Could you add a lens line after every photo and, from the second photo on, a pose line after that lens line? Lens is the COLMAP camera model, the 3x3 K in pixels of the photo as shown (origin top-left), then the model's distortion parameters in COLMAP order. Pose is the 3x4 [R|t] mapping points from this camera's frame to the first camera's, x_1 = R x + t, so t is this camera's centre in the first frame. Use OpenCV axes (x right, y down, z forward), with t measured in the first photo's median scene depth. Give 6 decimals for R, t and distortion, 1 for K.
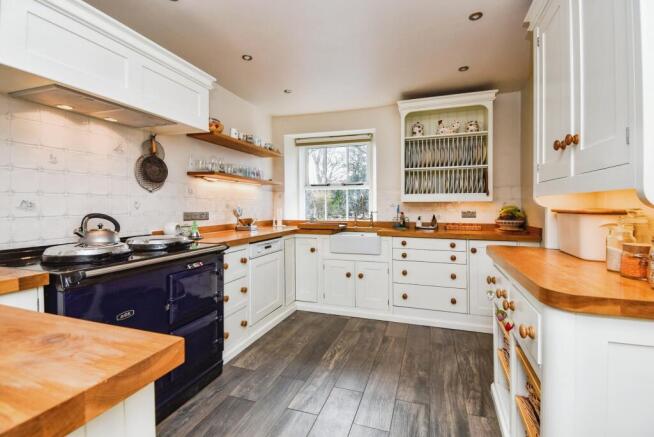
lens RADIAL K [[314.3, 0, 327.0], [0, 314.3, 218.5], [0, 0, 1]] dist [0.034187, -0.000091]
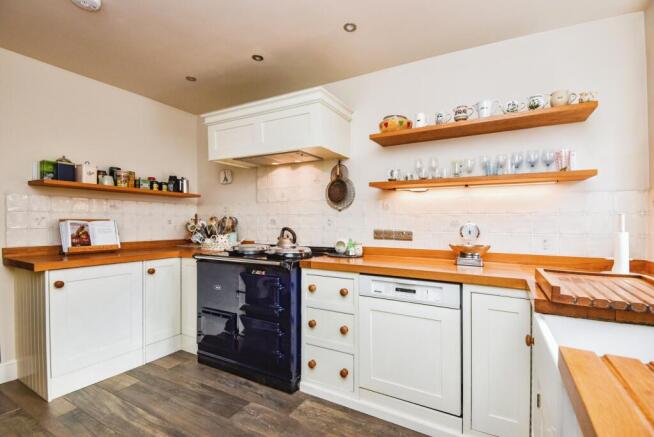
lens RADIAL K [[314.3, 0, 327.0], [0, 314.3, 218.5], [0, 0, 1]] dist [0.034187, -0.000091]
pose [[-0.198027, -0.002190, -0.980194, 0.591700], [-0.042970, 0.999056, 0.006449, -0.063734], [0.979254, 0.043396, -0.197934, 1.241853]]
